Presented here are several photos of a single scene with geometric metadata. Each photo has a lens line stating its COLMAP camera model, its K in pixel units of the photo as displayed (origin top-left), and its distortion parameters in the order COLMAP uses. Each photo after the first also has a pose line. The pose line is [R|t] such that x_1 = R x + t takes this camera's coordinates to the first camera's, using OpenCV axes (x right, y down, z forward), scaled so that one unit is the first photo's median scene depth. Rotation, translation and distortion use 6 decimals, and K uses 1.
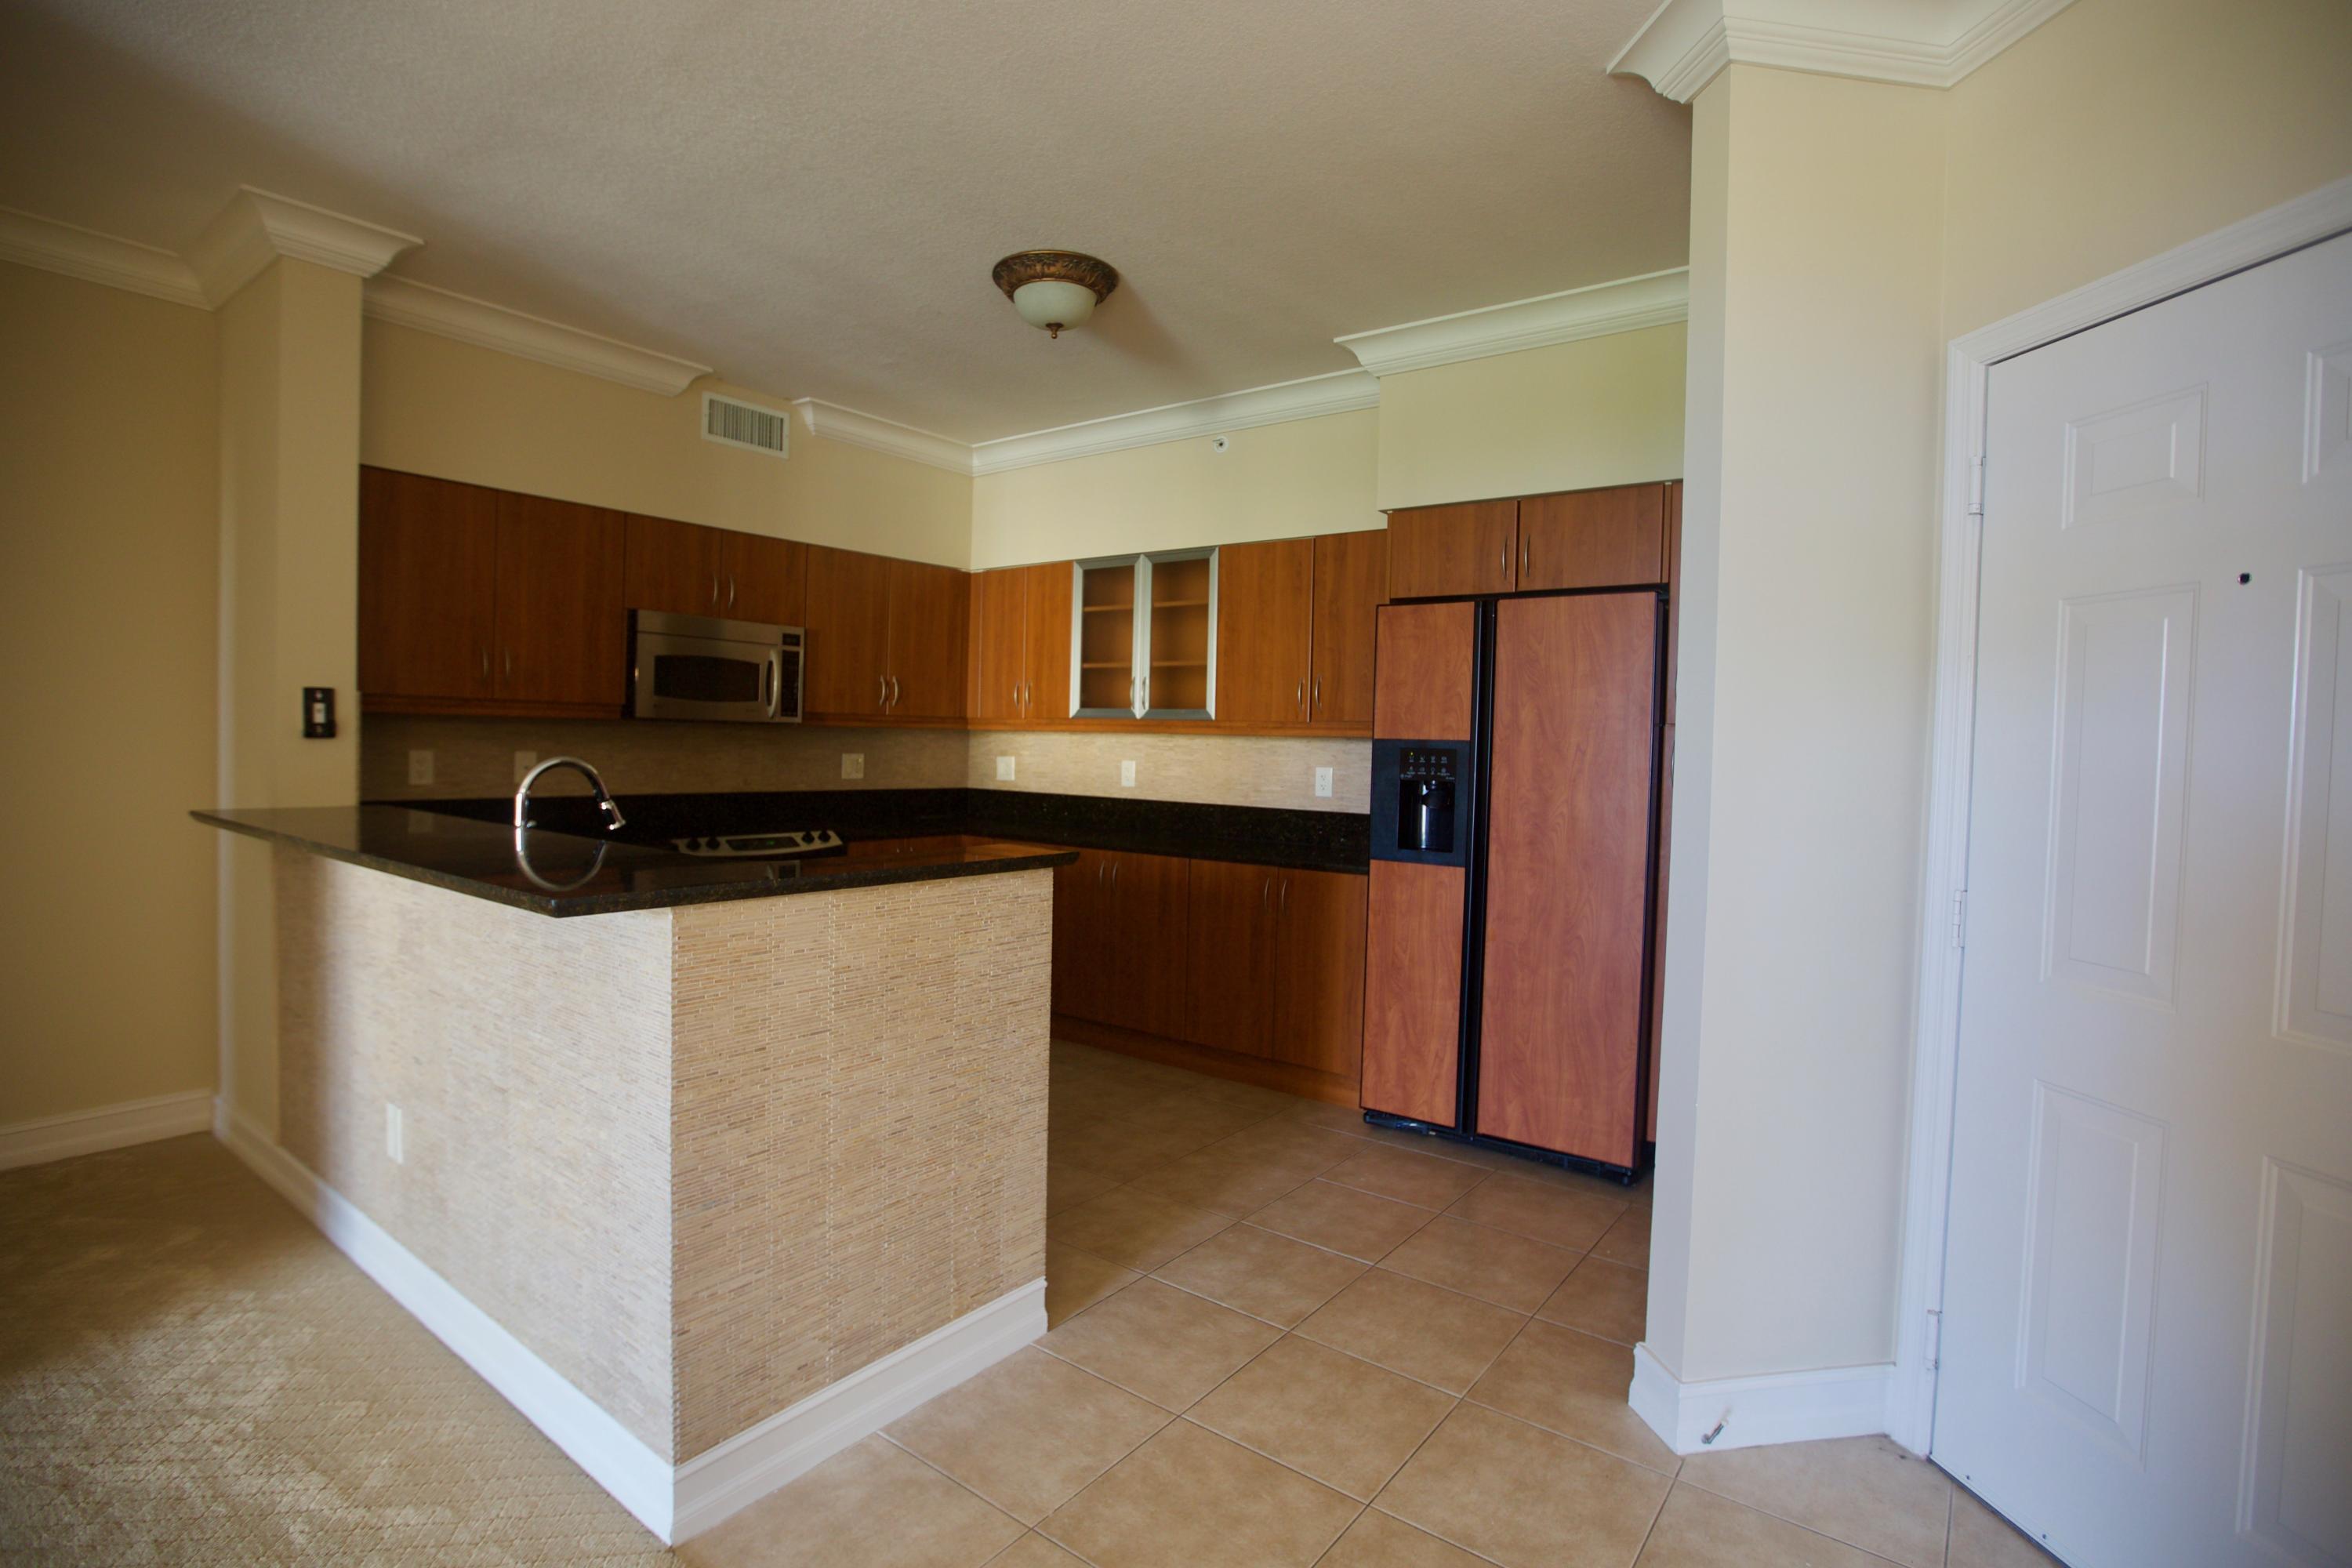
lens RADIAL K [[1128.9, 0, 1169.4], [0, 1128.9, 774.8], [0, 0, 1]] dist [-0.068835, 0.034729]
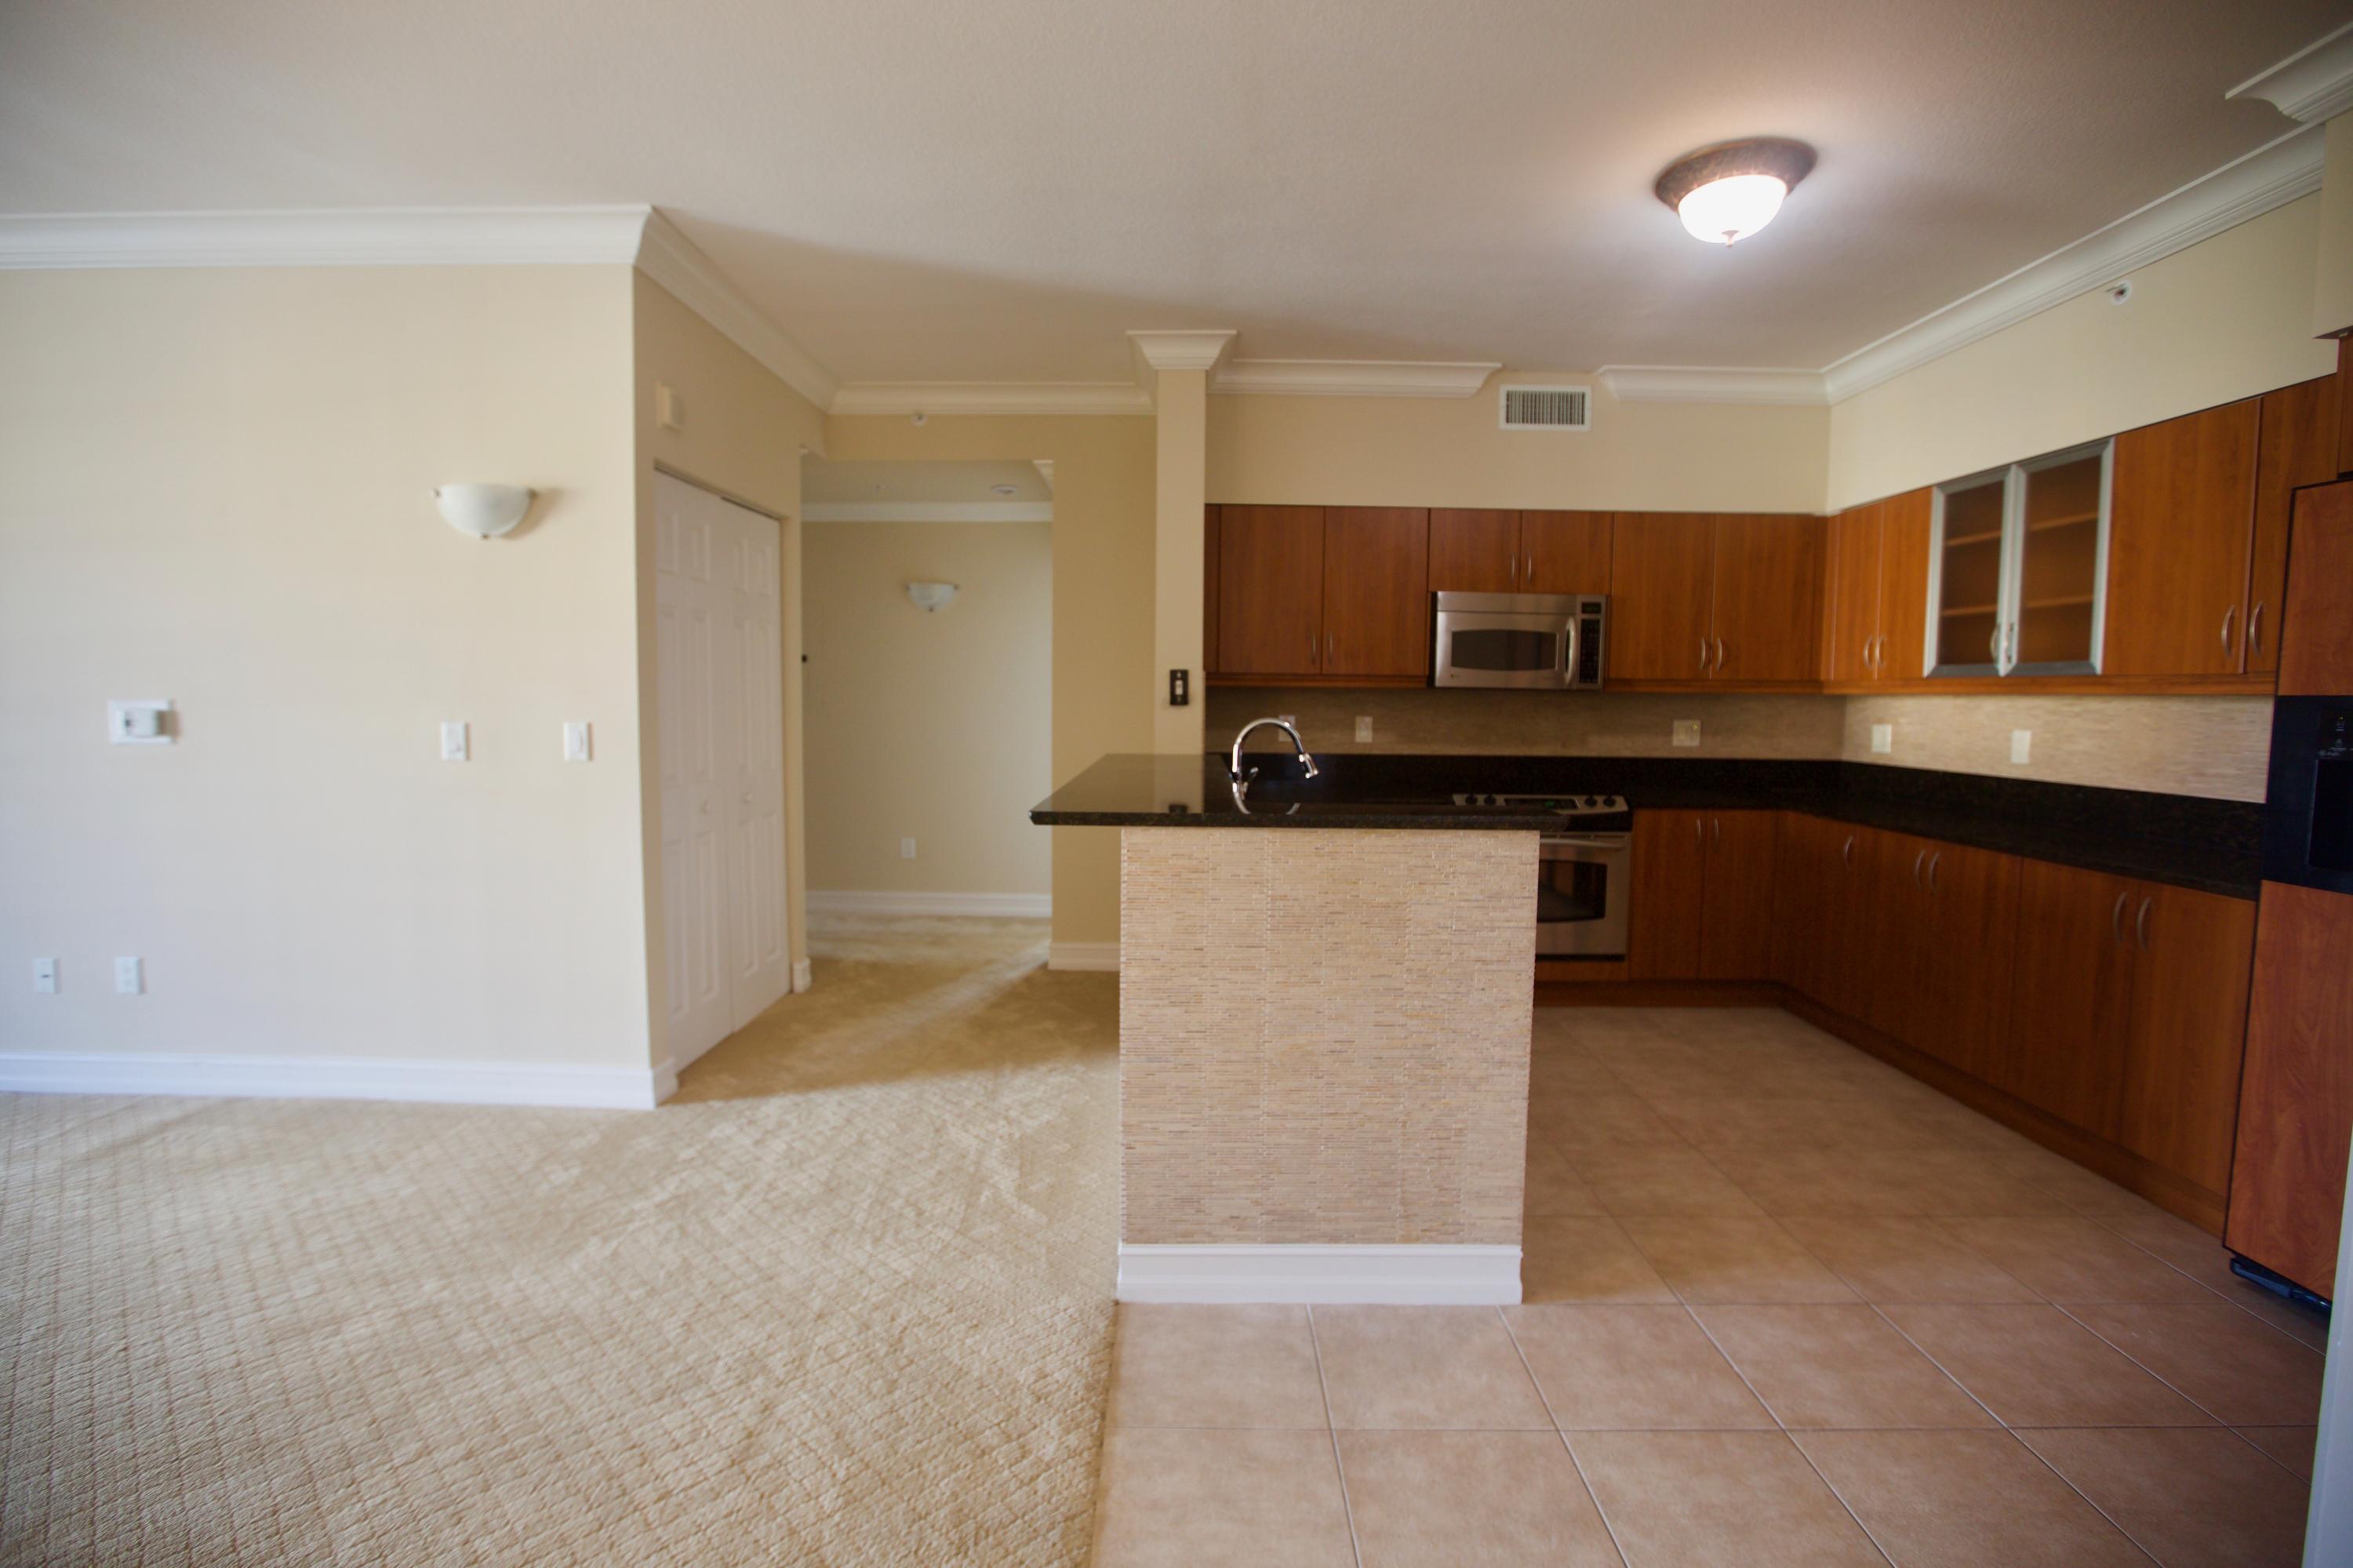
lens RADIAL K [[1099.8, 0, 1179.8], [0, 1099.8, 774.2], [0, 0, 1]] dist [-0.056951, 0.024372]
pose [[0.599254, 0.040277, -0.799545, 0.297937], [-0.019079, 0.999168, 0.036033, 0.003059], [0.800332, -0.006338, 0.599524, 0.122666]]
